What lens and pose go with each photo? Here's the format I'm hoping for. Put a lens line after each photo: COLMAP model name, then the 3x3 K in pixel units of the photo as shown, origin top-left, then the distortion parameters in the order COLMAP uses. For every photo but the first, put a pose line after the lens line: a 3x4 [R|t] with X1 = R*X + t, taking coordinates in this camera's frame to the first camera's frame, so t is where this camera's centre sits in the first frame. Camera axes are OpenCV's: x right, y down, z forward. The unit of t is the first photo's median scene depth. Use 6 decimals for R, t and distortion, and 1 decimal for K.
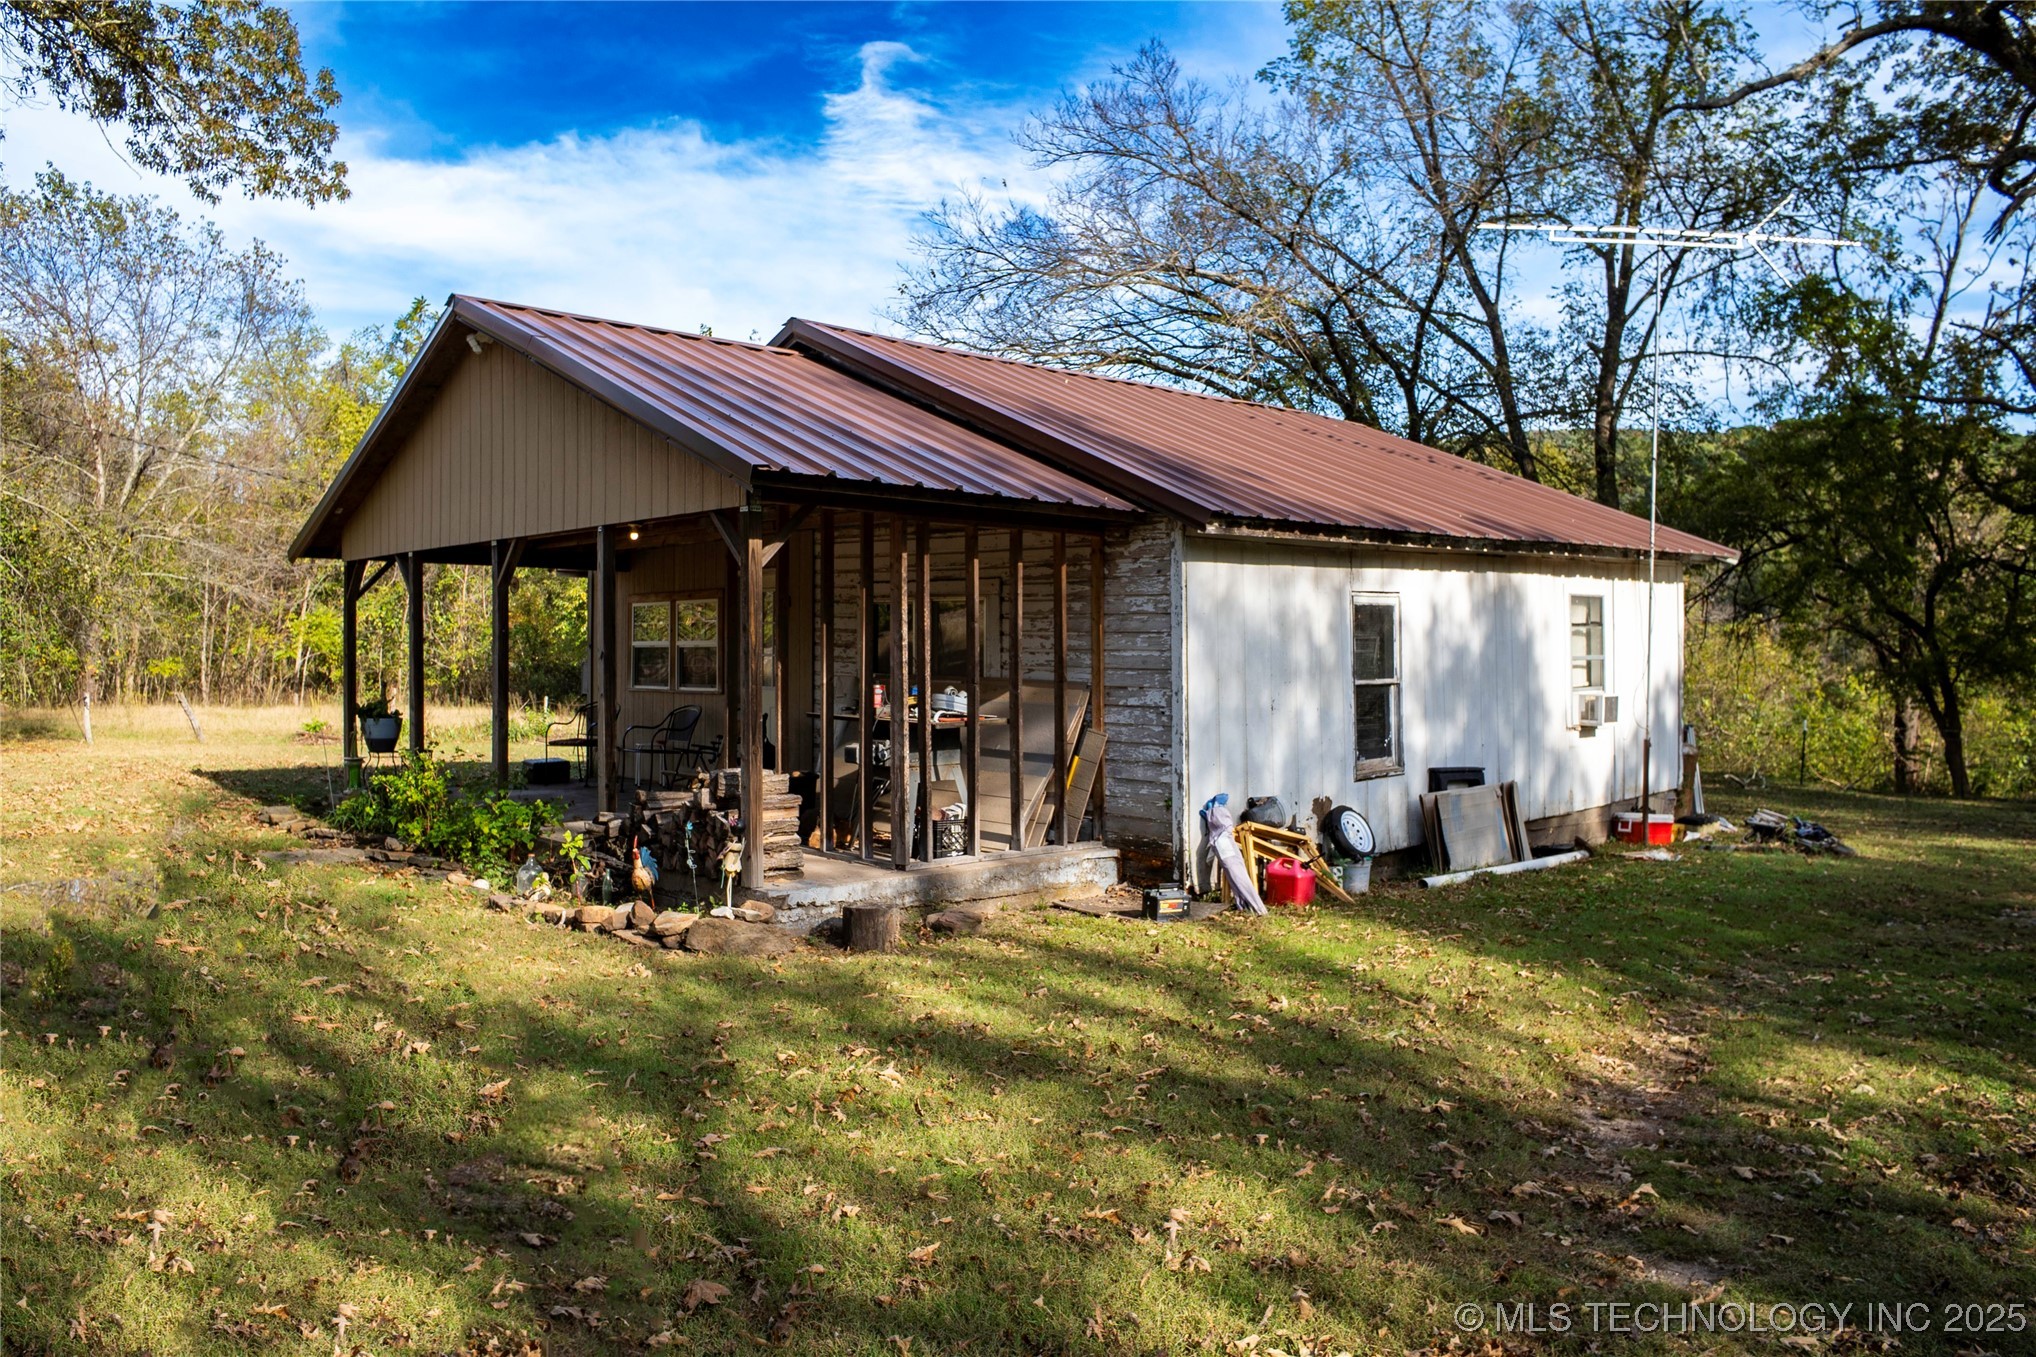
lens RADIAL K [[1425.5, 0, 1014.7], [0, 1425.5, 671.3], [0, 0, 1]] dist [-0.090226, 0.063874]
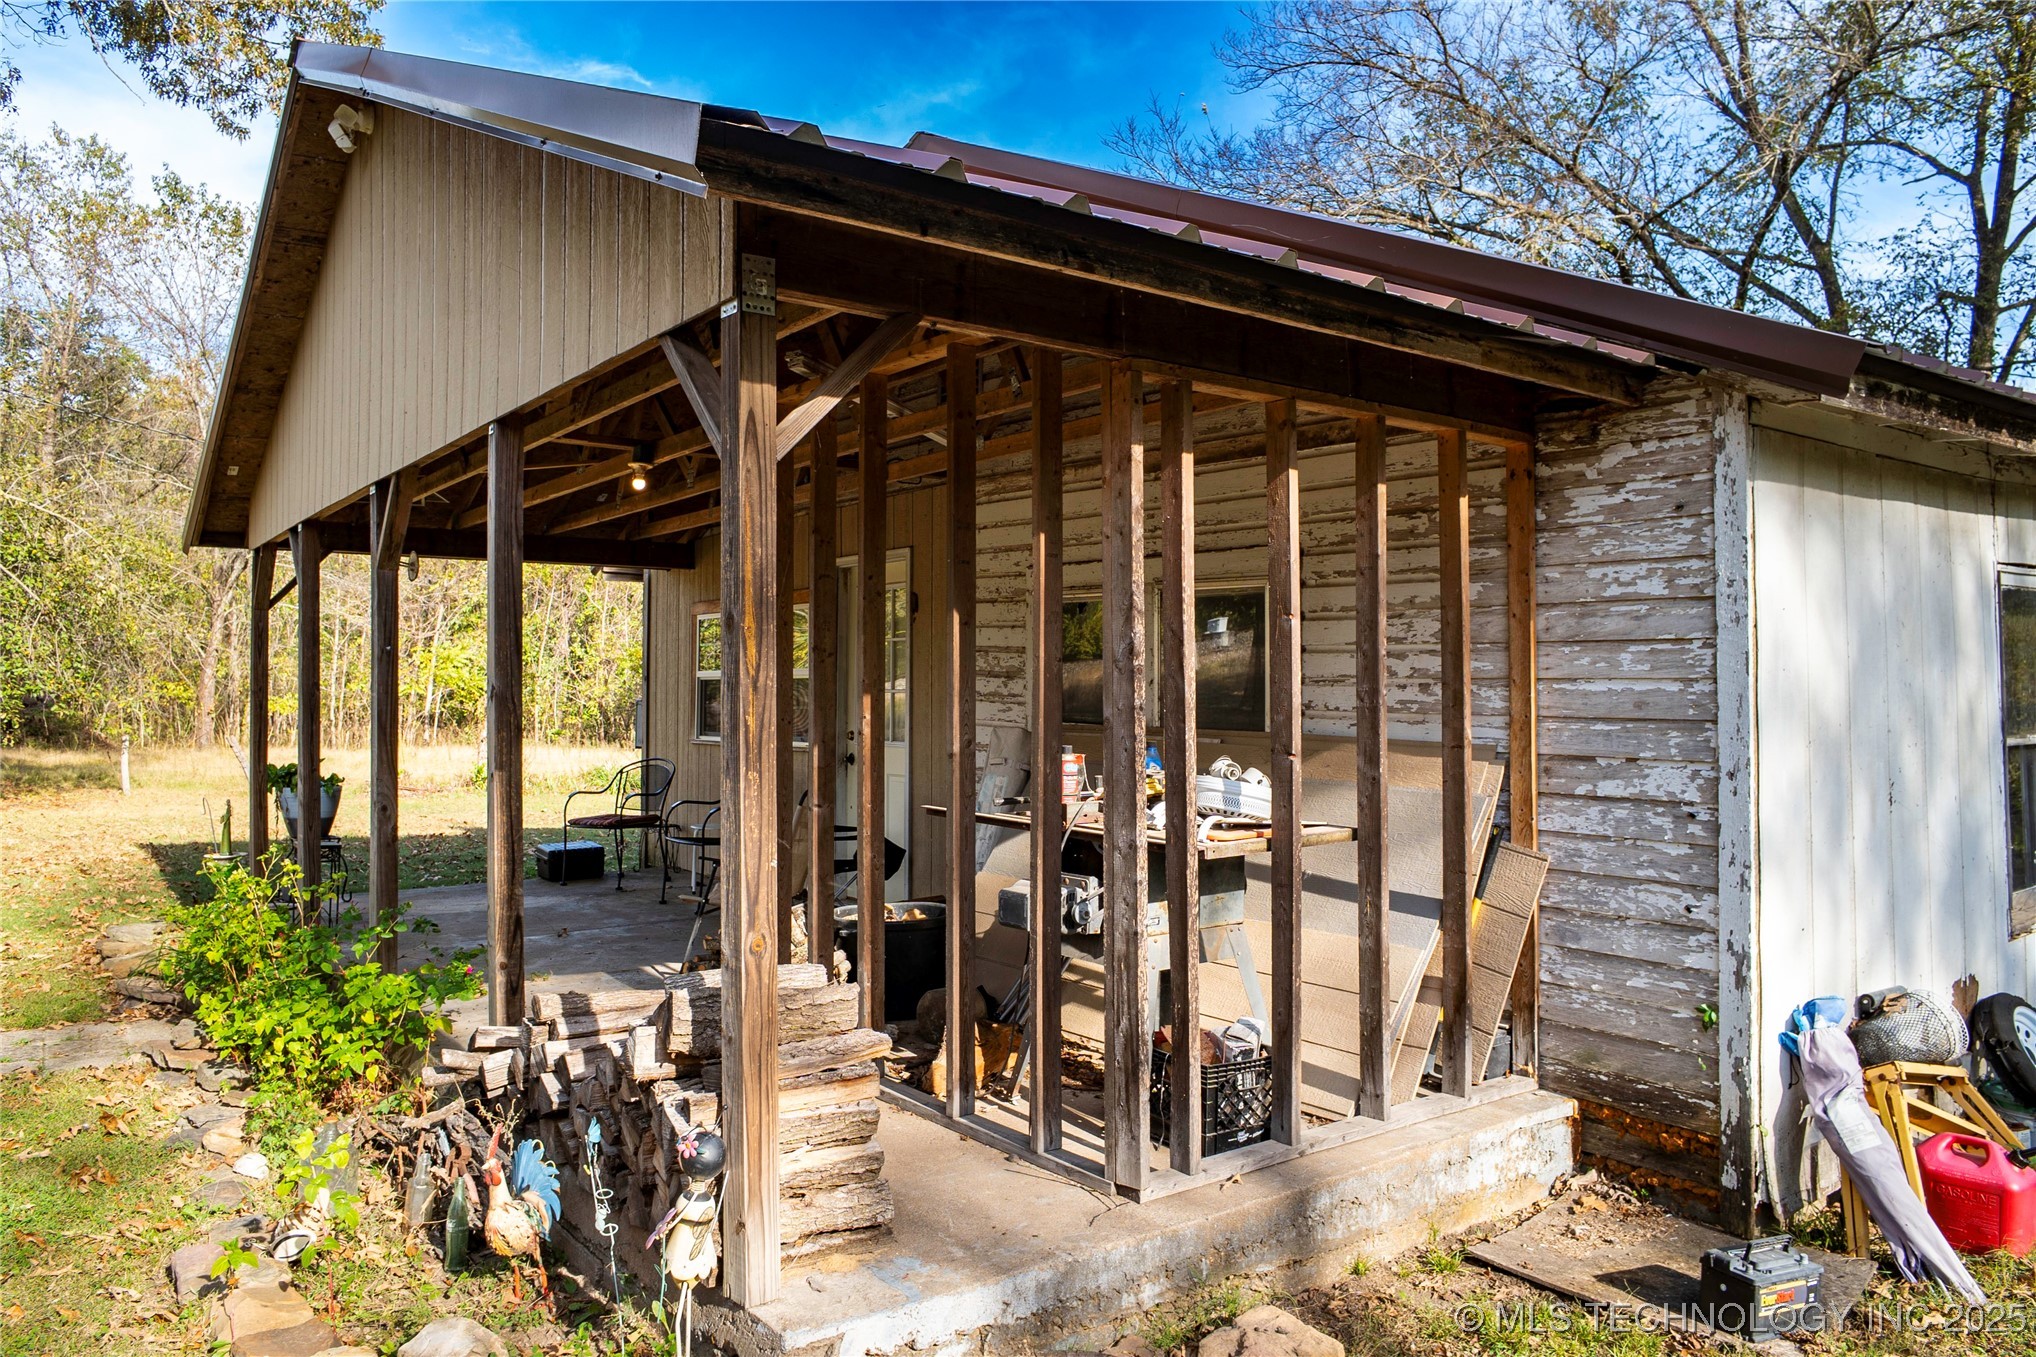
lens RADIAL K [[1425.5, 0, 1014.7], [0, 1425.5, 671.3], [0, 0, 1]] dist [-0.090226, 0.063874]
pose [[0.992729, -0.003657, -0.120316, -0.057131], [0.000715, 0.999700, -0.024490, -0.006365], [0.120369, 0.024226, 0.992434, 0.522805]]
